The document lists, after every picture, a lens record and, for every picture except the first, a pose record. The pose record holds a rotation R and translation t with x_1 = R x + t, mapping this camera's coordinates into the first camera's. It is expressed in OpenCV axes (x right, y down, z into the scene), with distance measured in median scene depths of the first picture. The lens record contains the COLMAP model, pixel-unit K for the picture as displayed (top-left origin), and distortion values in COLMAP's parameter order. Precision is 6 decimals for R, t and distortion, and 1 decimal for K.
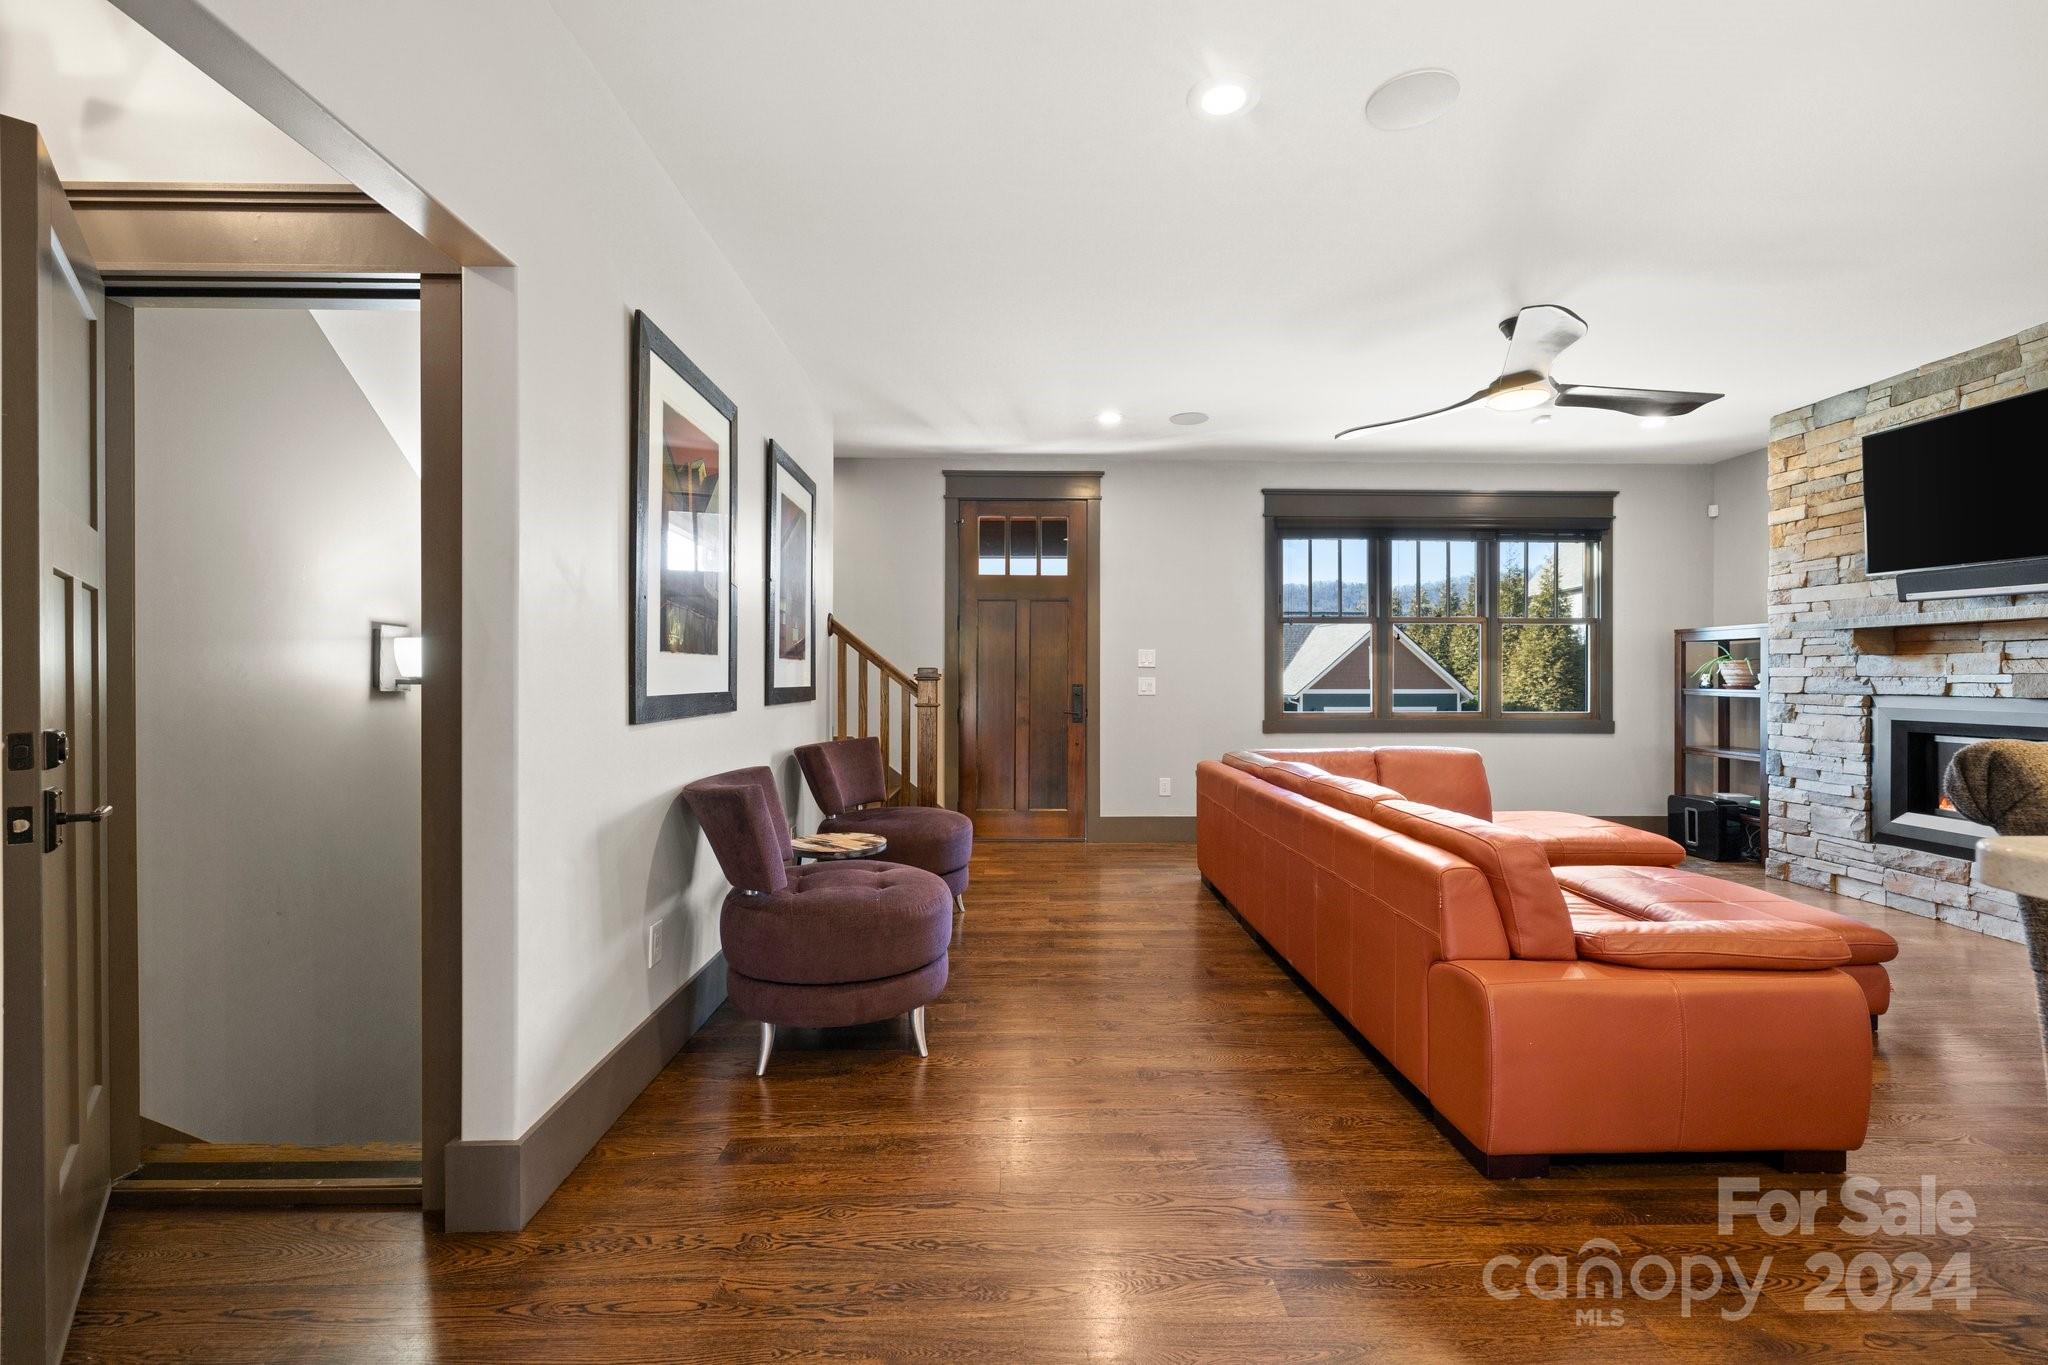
lens RADIAL K [[866.8, 0, 1029.6], [0, 866.8, 675.4], [0, 0, 1]] dist [0.001490, 0.000545]
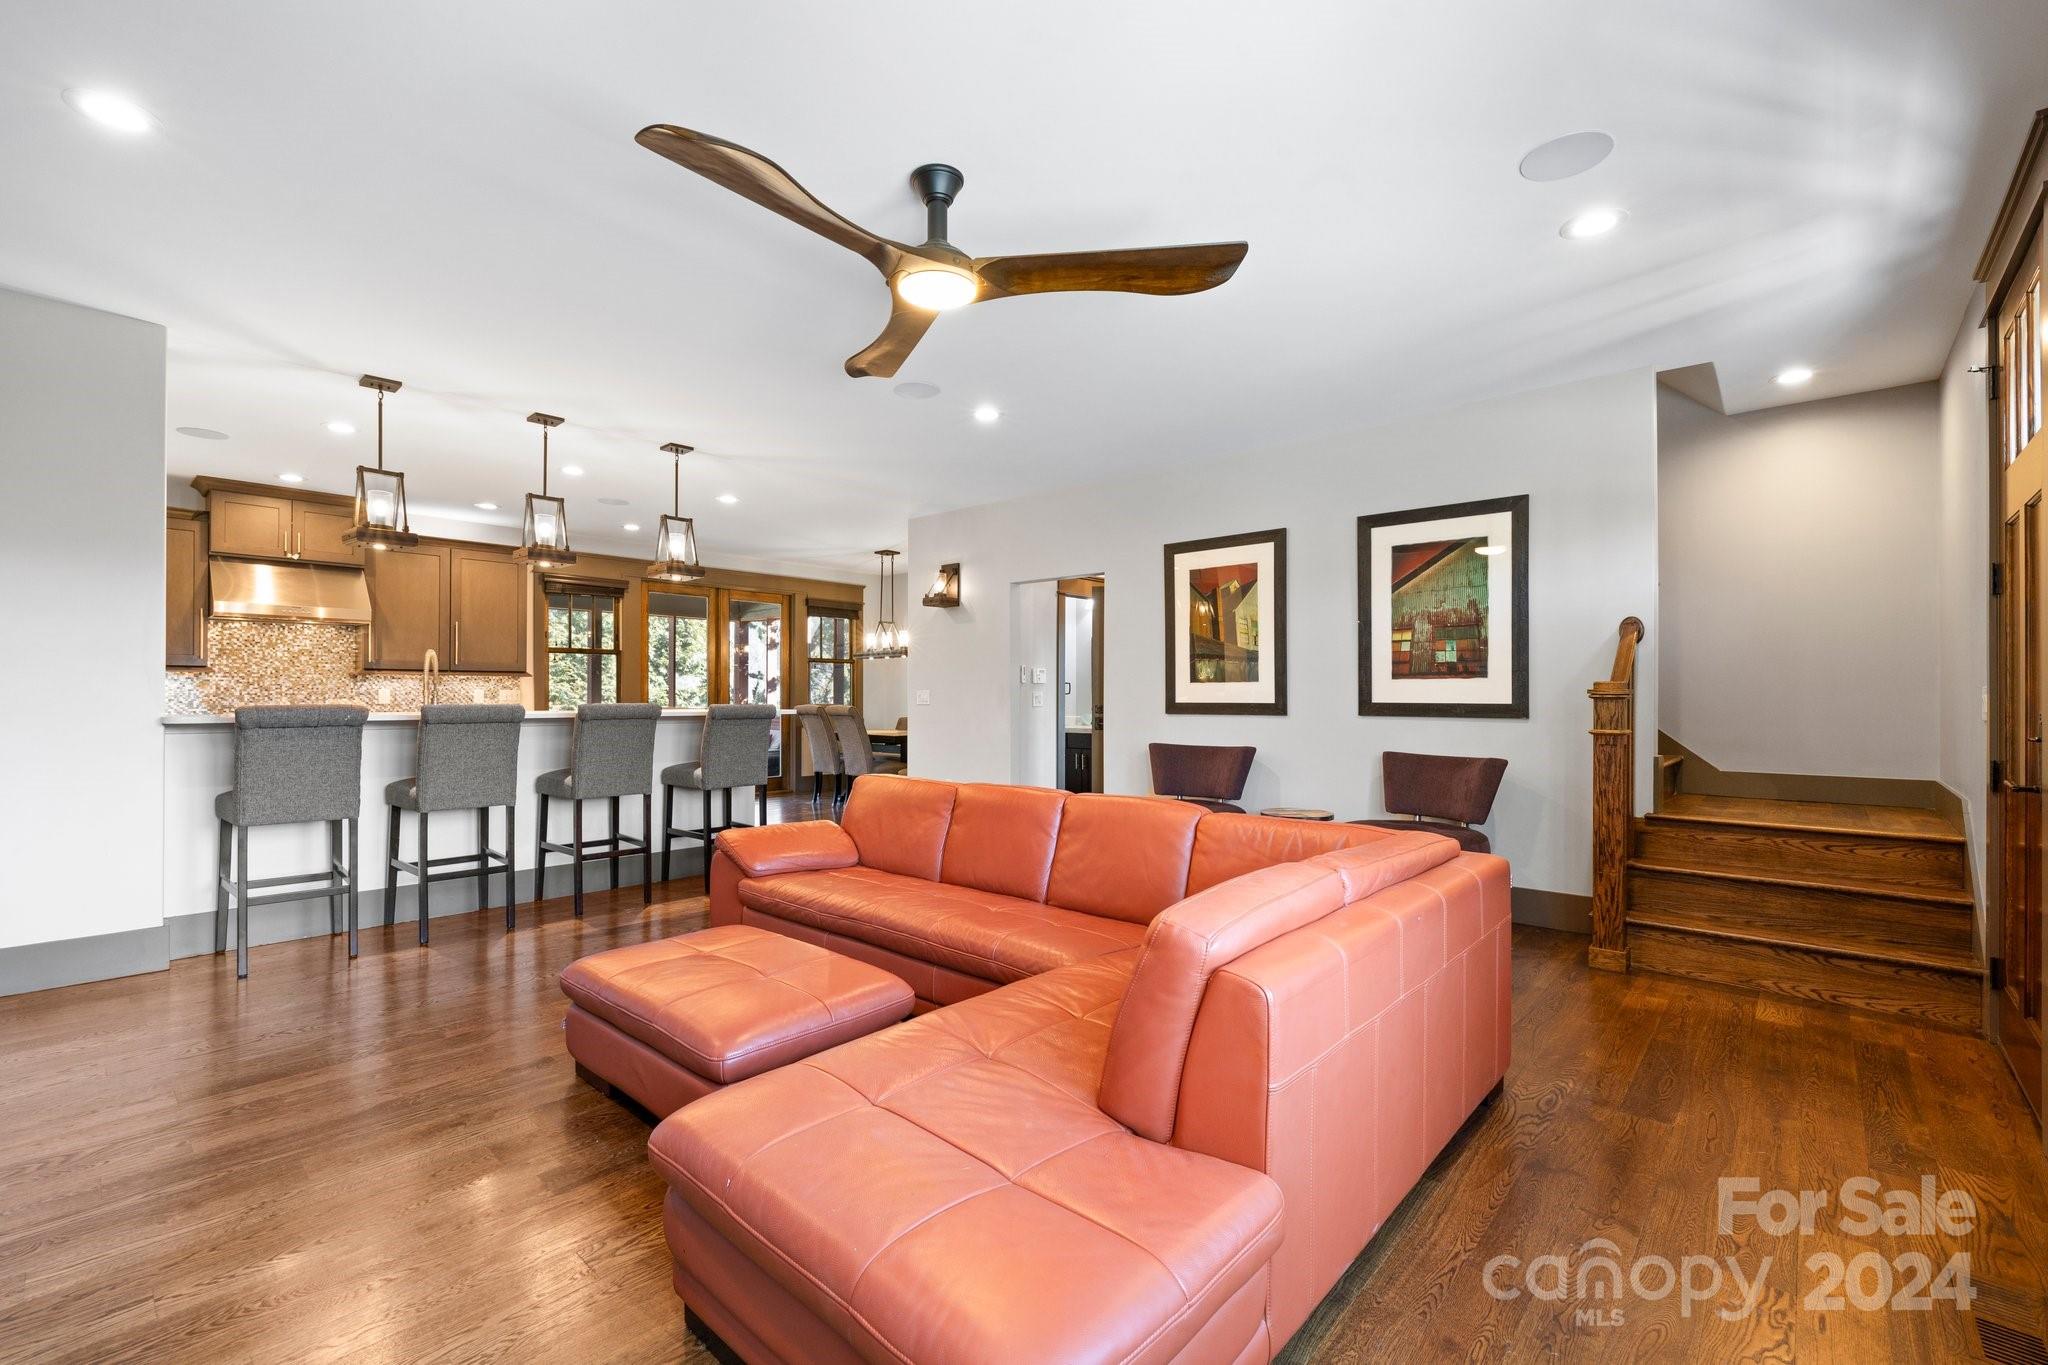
lens RADIAL K [[866.8, 0, 1029.4], [0, 866.8, 683.3], [0, 0, 1]] dist [0.001490, 0.000545]
pose [[-0.673965, -0.009781, -0.738698, 0.796469], [0.001519, 0.999892, -0.014625, 0.004015], [0.738762, -0.010979, -0.673877, 1.166306]]
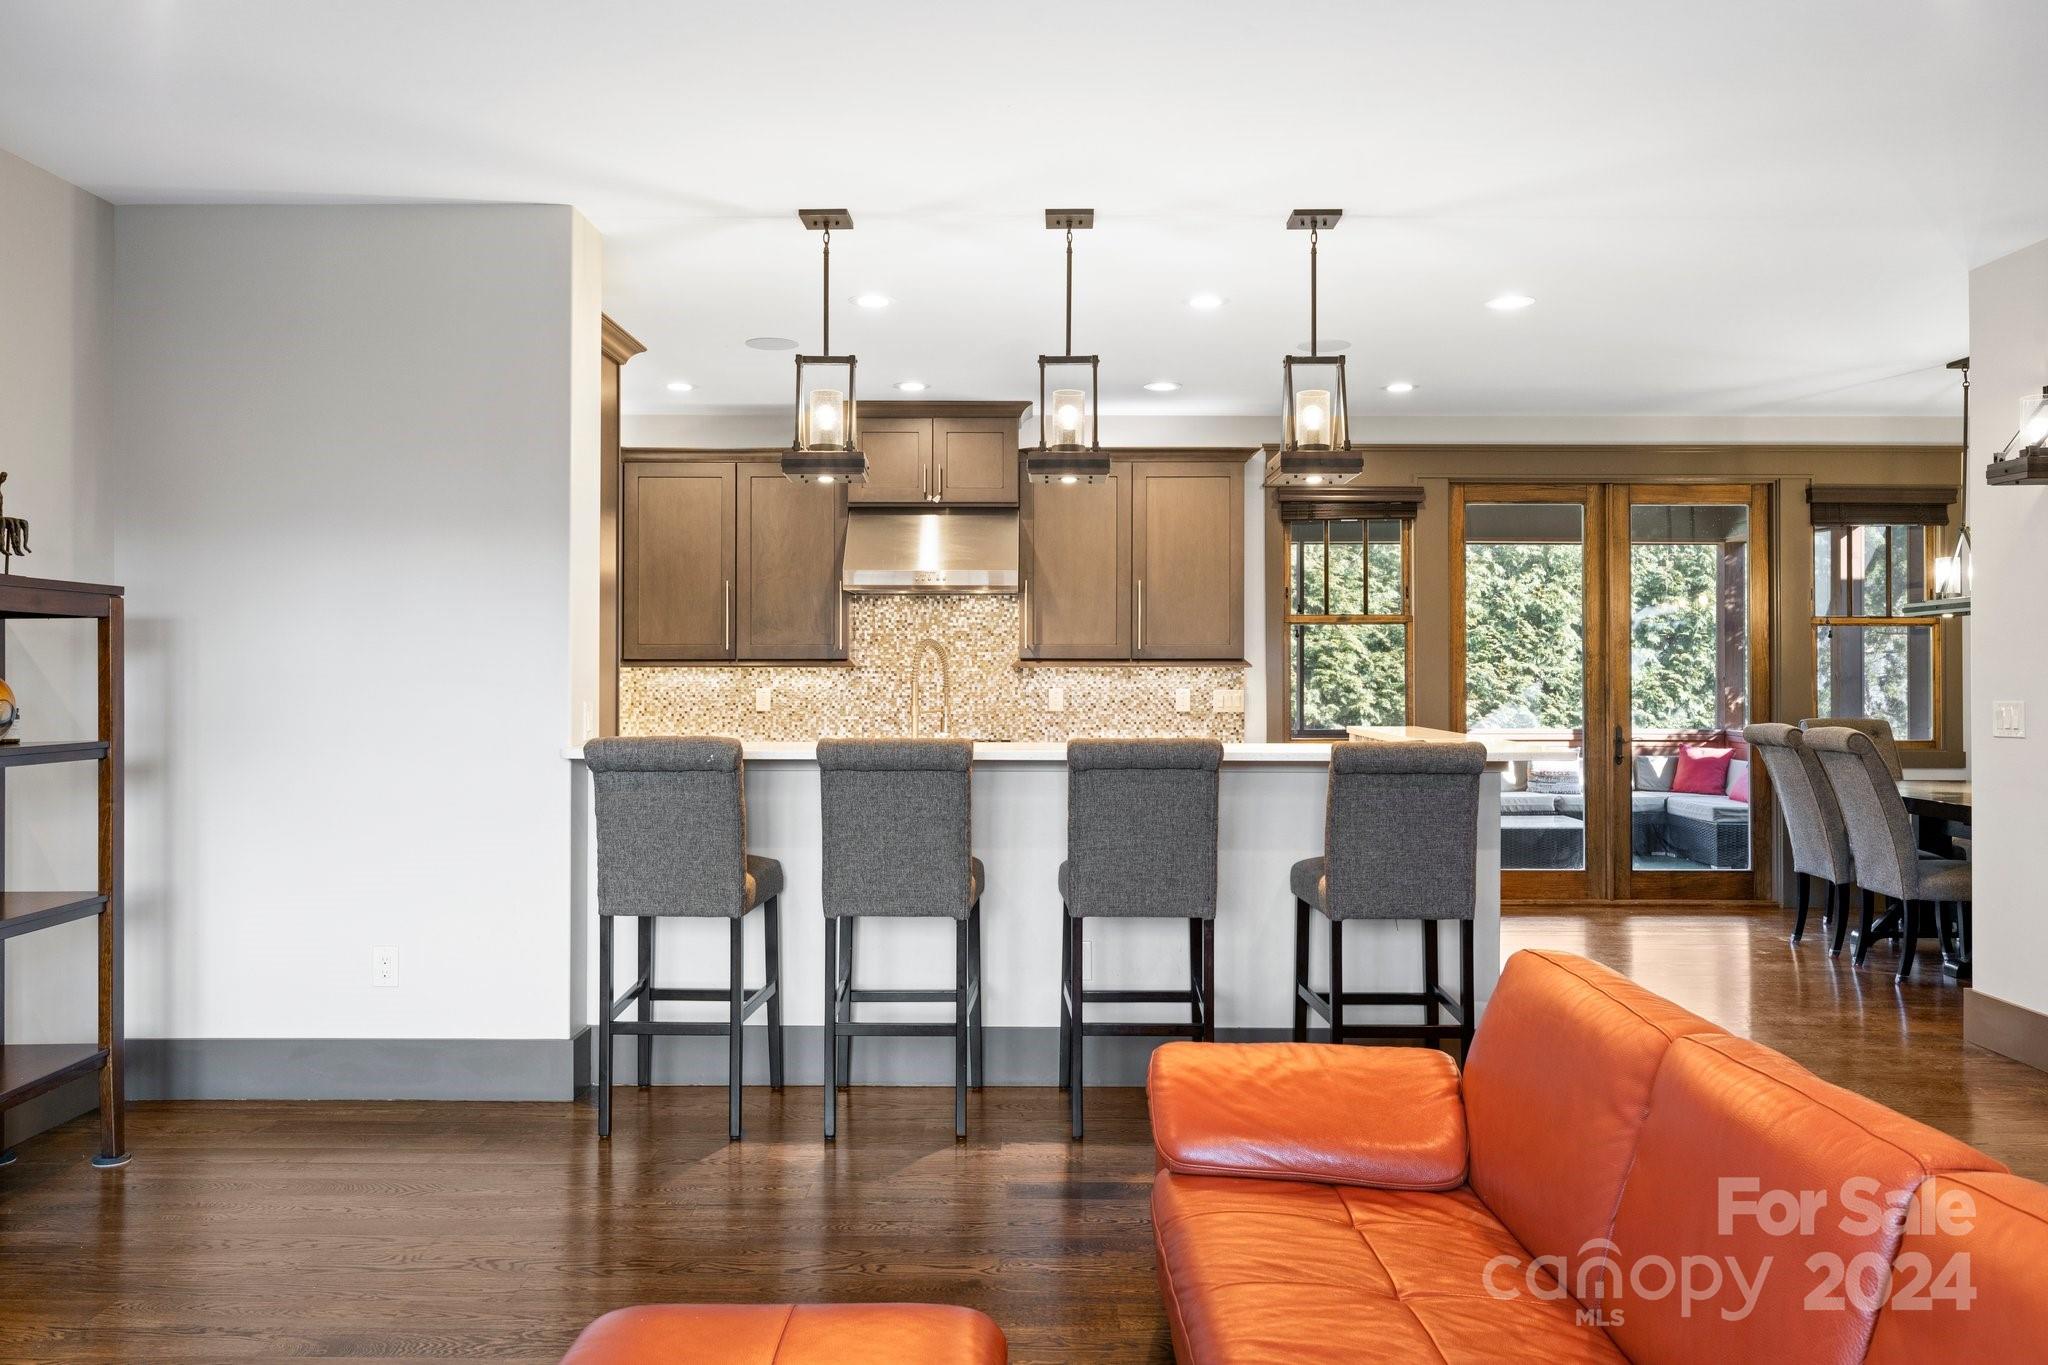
lens RADIAL K [[1538.4, 0, 1031.1], [0, 1538.4, 673.7], [0, 0, 1]] dist [0.002081, -0.004609]
pose [[-0.999958, -0.000279, 0.009116, 0.450945], [-0.000298, 0.999998, -0.002081, -0.023179], [-0.009115, -0.002084, -0.999956, 1.065058]]
